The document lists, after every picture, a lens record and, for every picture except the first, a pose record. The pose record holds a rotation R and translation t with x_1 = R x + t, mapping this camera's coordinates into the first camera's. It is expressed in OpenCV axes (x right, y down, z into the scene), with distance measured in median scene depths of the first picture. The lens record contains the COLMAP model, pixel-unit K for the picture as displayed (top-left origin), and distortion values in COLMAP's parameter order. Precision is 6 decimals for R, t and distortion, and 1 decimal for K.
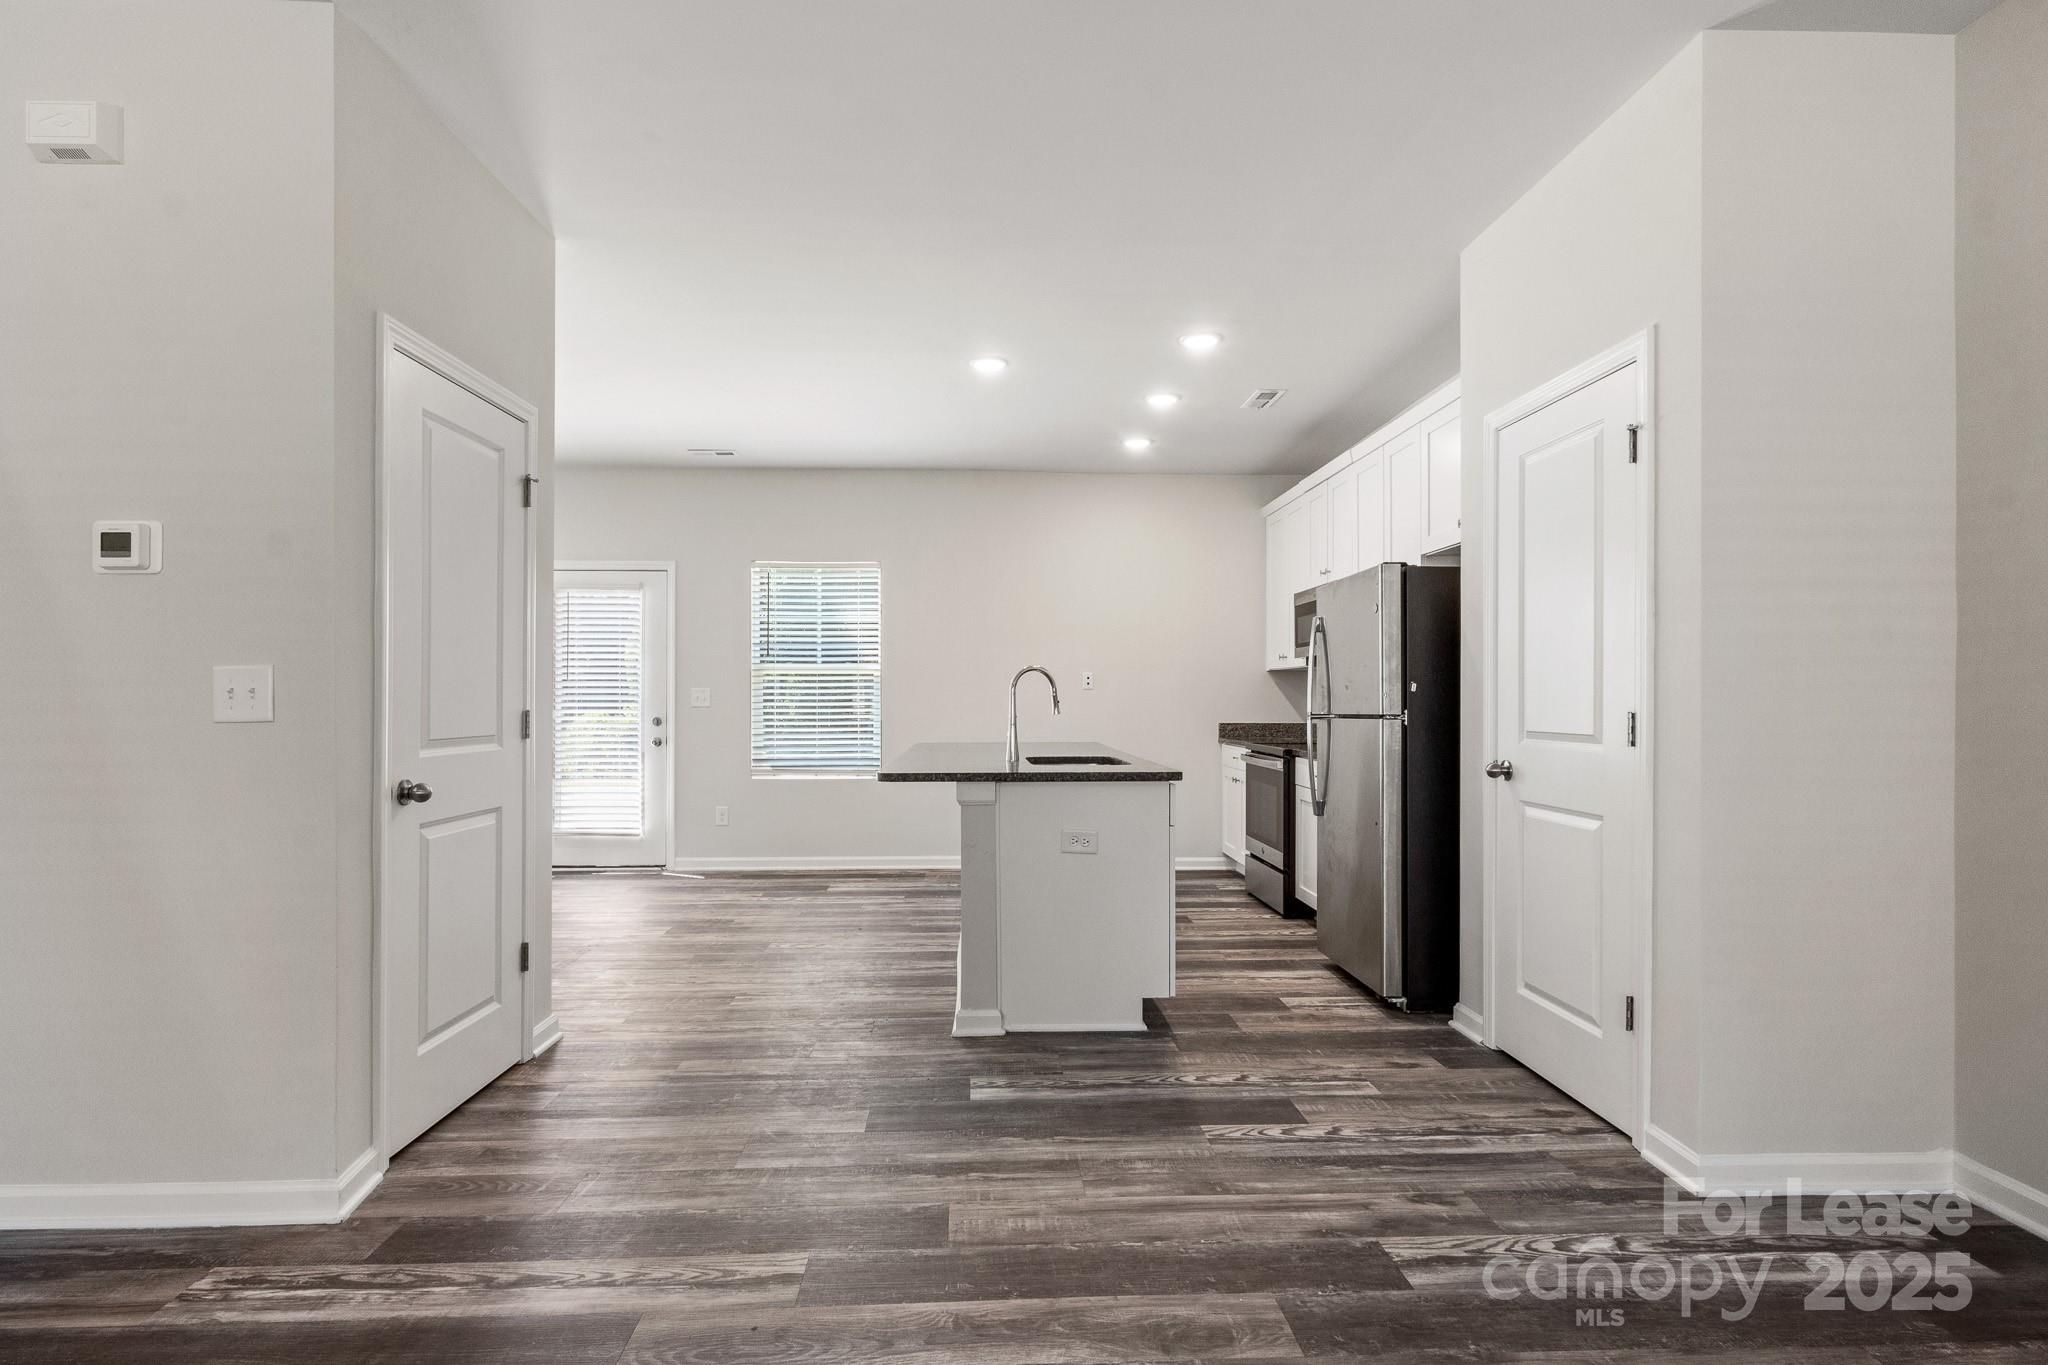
lens RADIAL K [[1021.1, 0, 1016.6], [0, 1021.1, 695.1], [0, 0, 1]] dist [0.004757, 0.000032]
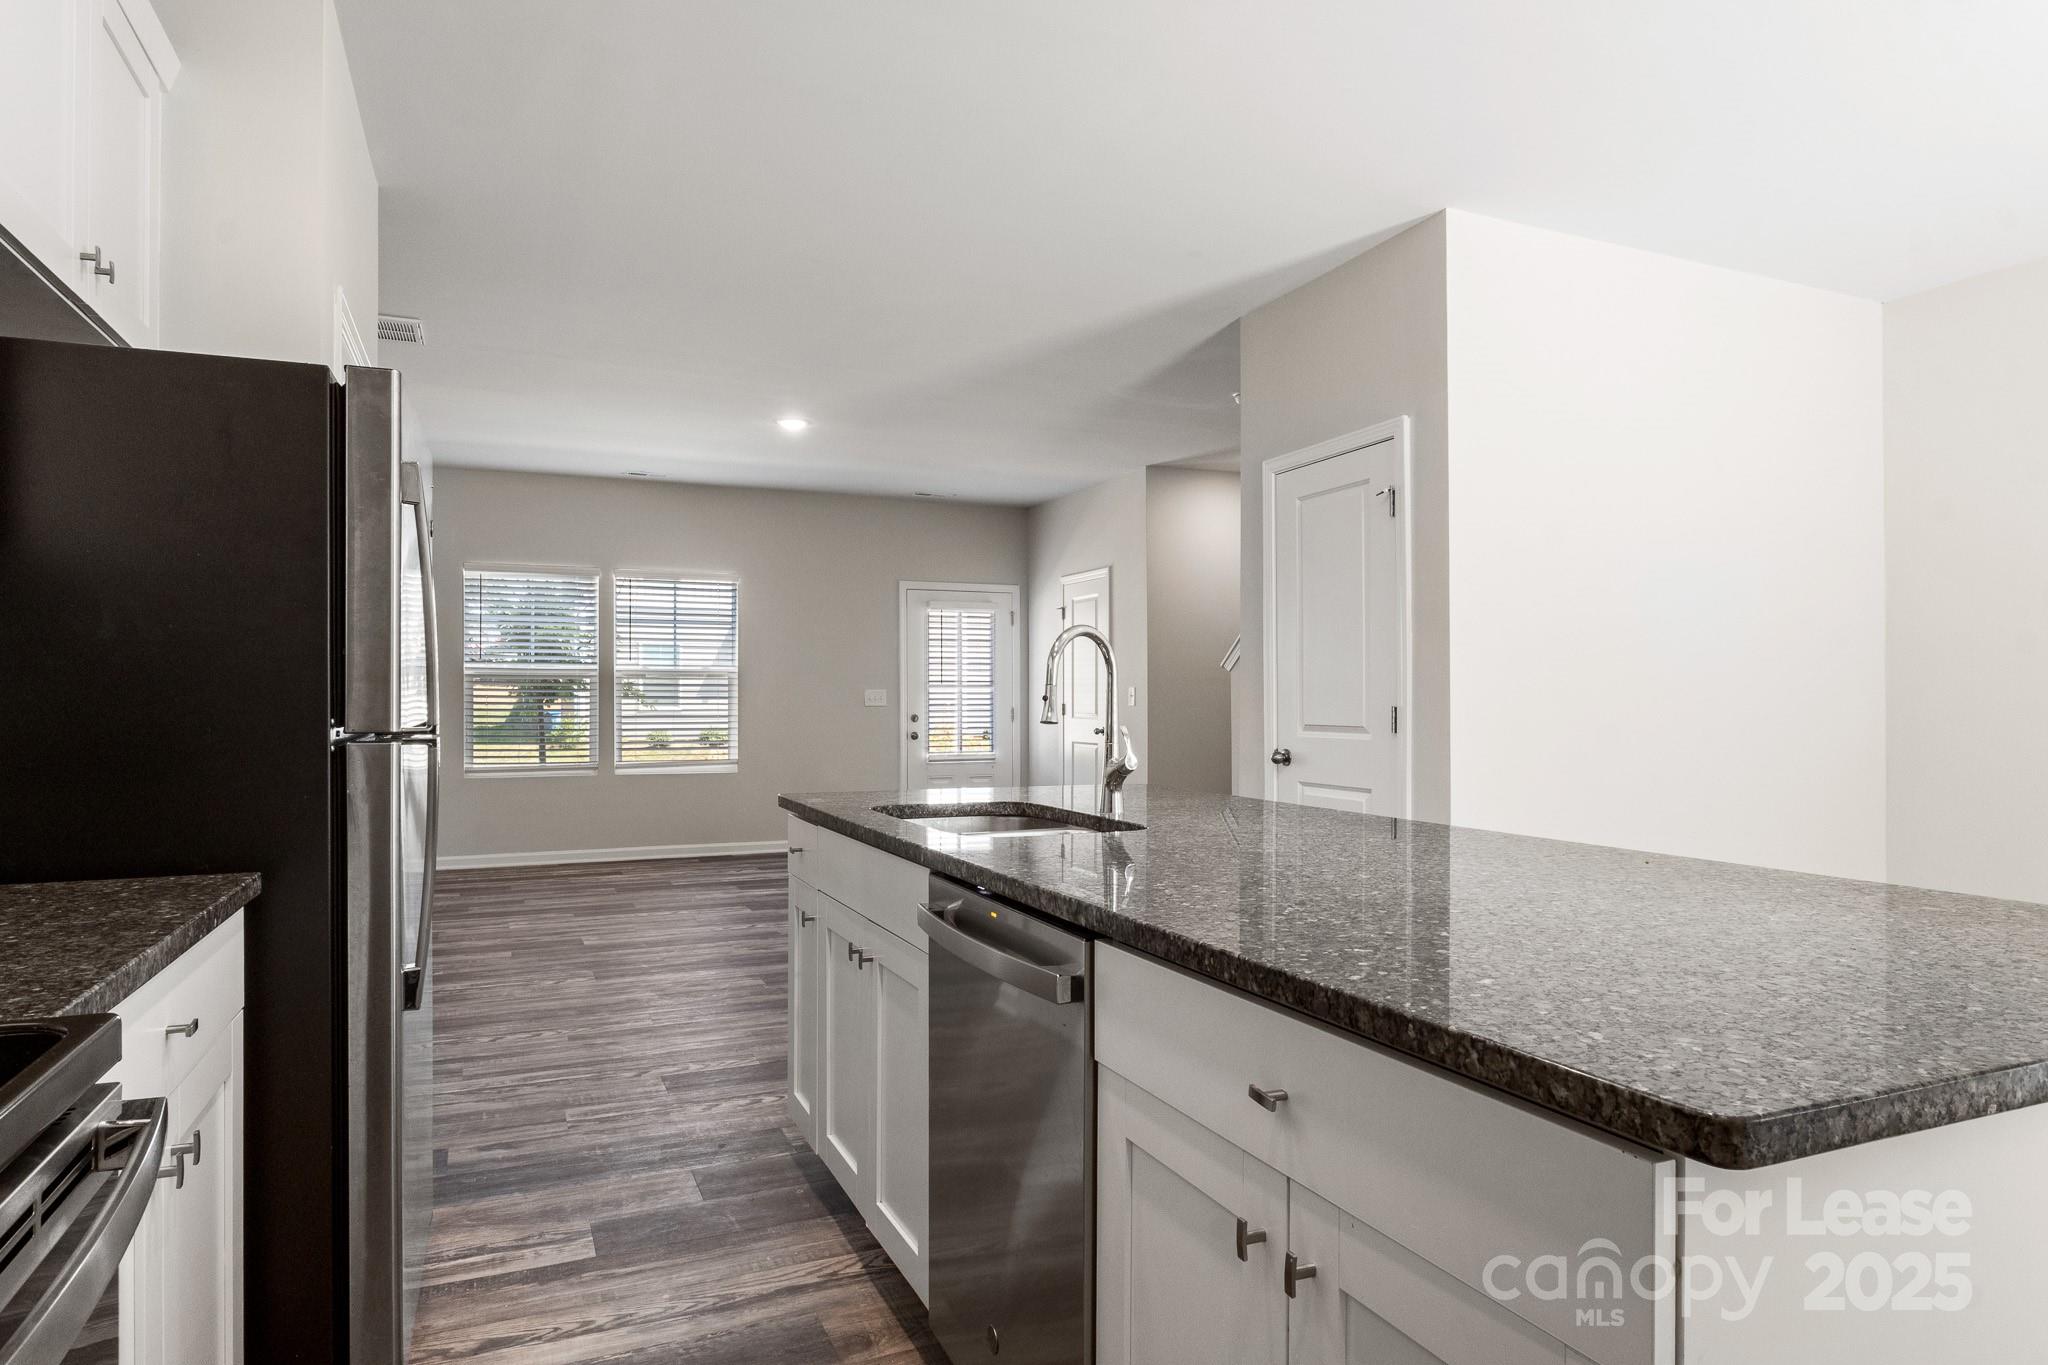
lens RADIAL K [[1192.2, 0, 1024.0], [0, 1192.2, 682.5], [0, 0, 1]] dist [-0.006275, -0.000504]
pose [[-0.931198, -0.007351, -0.364441, 0.292709], [-0.001052, 0.999847, -0.017479, 0.009699], [0.364513, -0.015893, -0.931063, 1.753483]]
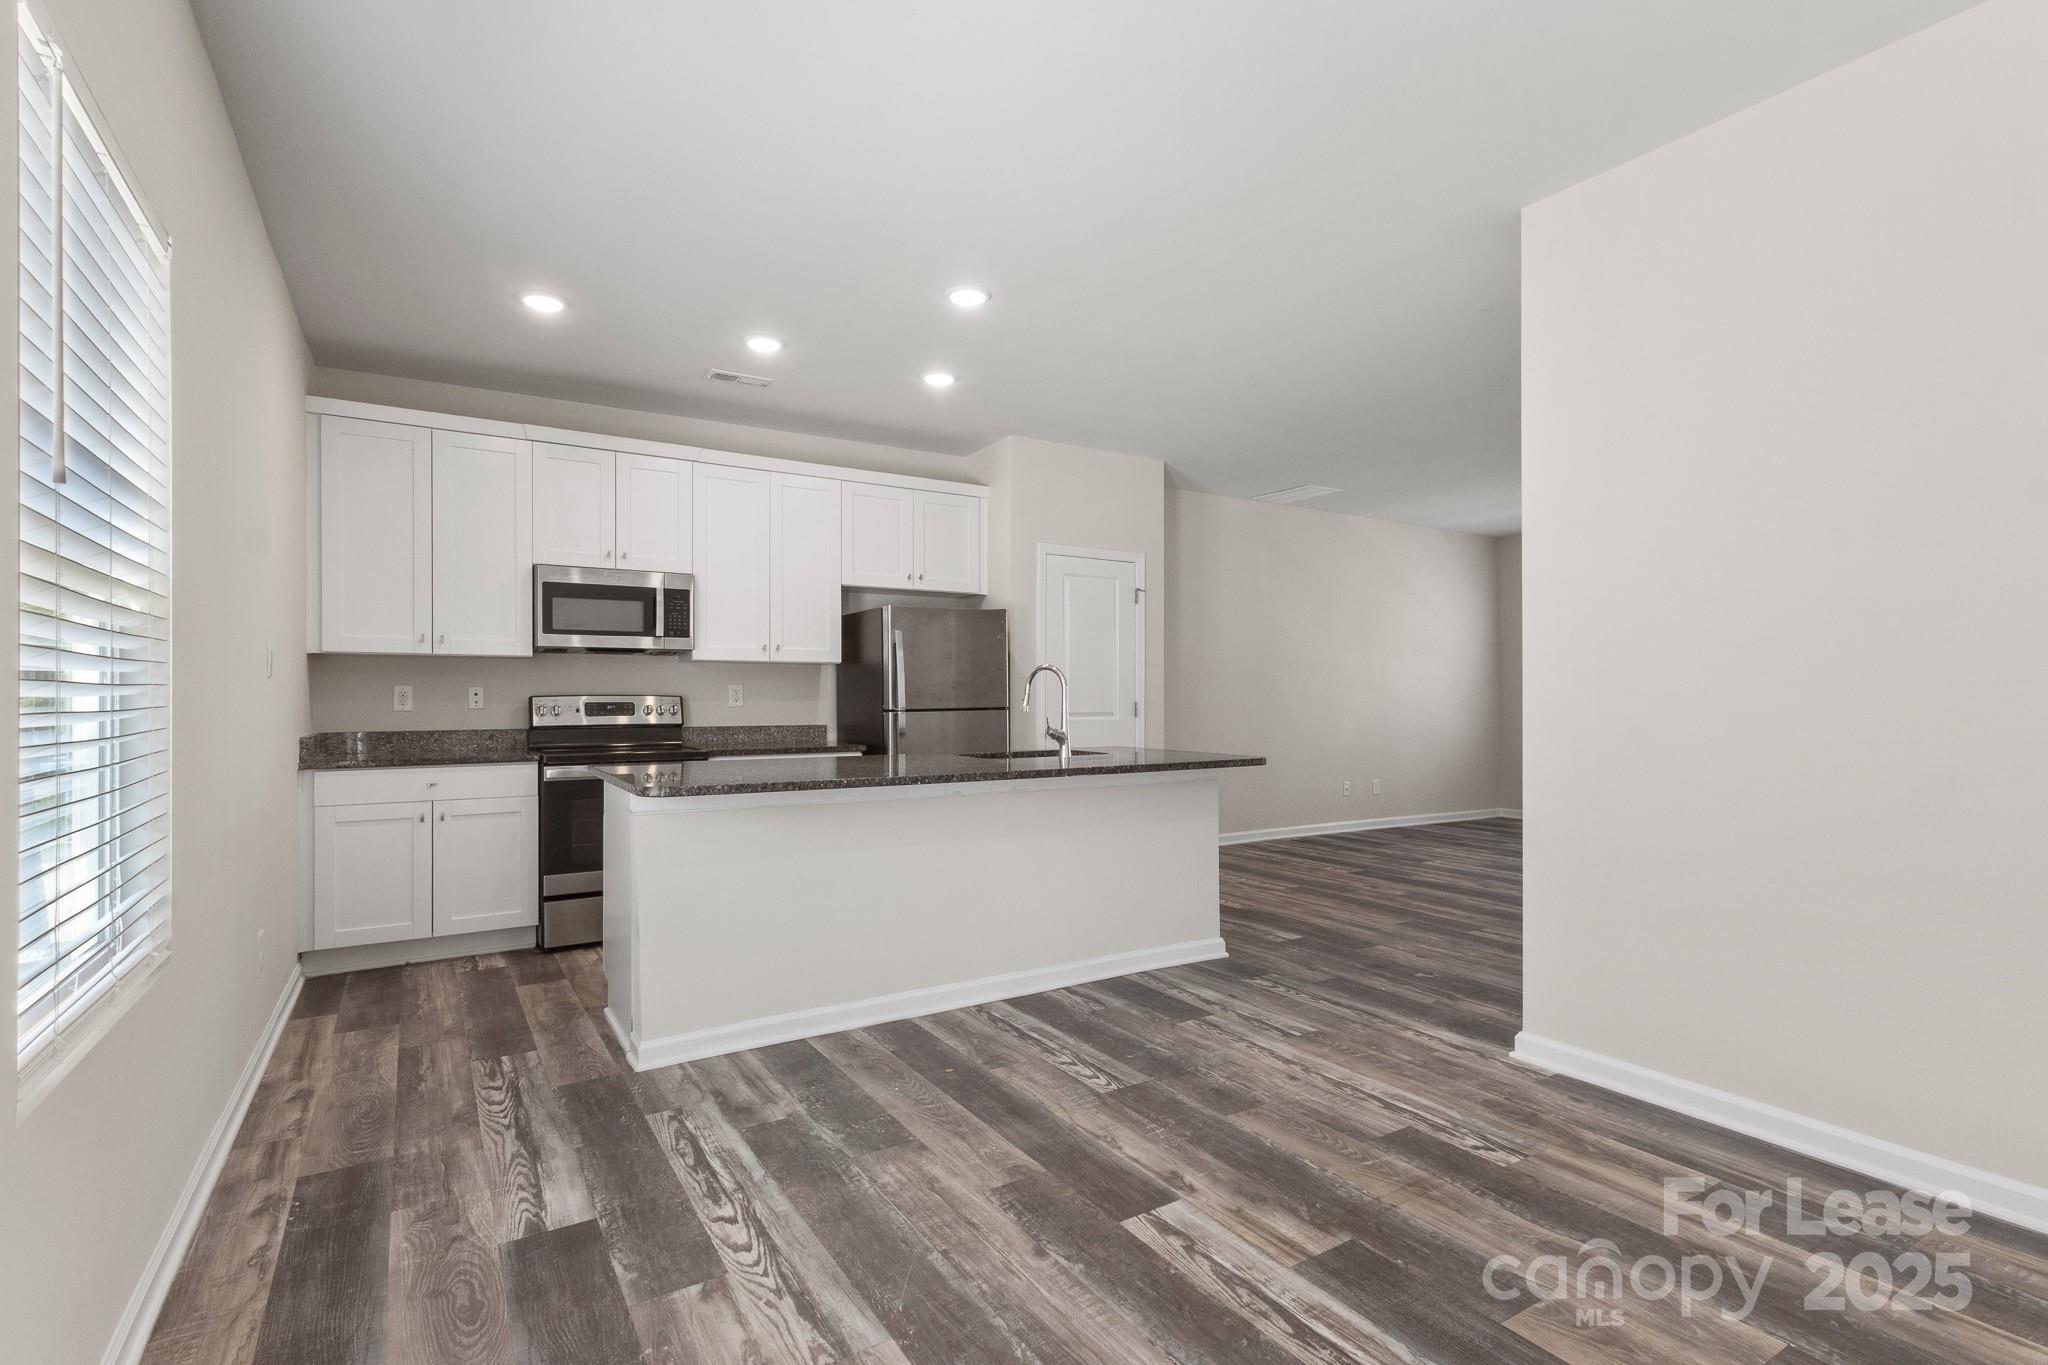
lens RADIAL K [[959.5, 0, 1016.0], [0, 959.5, 691.0], [0, 0, 1]] dist [0.007298, 0.001000]
pose [[-0.492342, 0.005349, 0.870385, -0.927772], [-0.002974, 0.999965, -0.007827, 0.006536], [-0.870397, -0.006442, -0.492309, 1.714953]]
